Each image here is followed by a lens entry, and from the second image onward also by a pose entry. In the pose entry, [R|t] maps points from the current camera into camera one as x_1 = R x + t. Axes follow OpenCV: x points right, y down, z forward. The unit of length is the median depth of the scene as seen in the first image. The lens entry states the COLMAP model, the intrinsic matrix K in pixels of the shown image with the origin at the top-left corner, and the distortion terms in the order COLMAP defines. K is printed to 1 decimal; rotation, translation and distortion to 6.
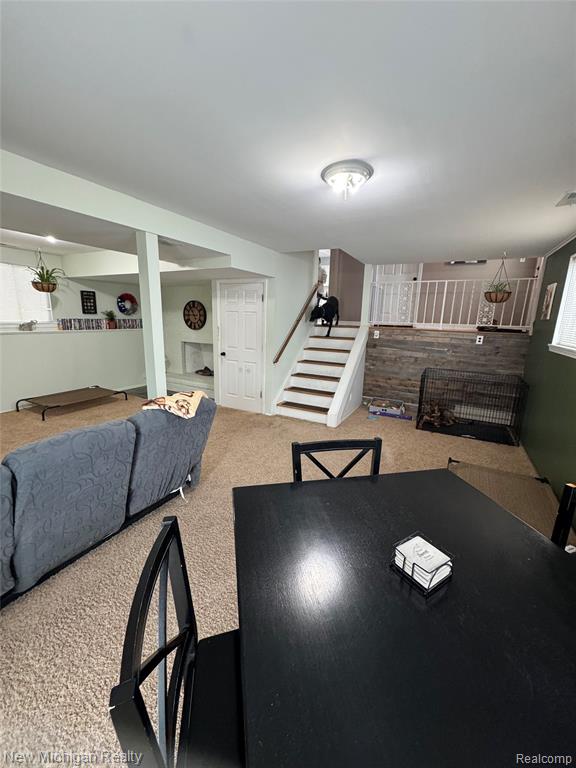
lens RADIAL K [[305.0, 0, 288.1], [0, 305.0, 383.5], [0, 0, 1]] dist [0.001250, -0.000523]
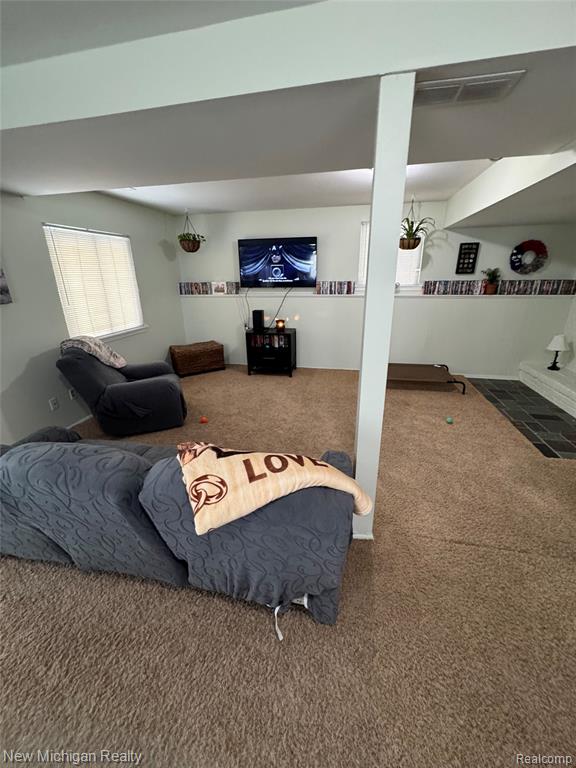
lens RADIAL K [[305.0, 0, 288.8], [0, 305.0, 383.0], [0, 0, 1]] dist [0.001250, -0.000523]
pose [[0.290985, 0.296439, -0.909644, 0.009578], [-0.186703, 0.950101, 0.249900, -0.074846], [0.938333, 0.097116, 0.331811, 0.348614]]
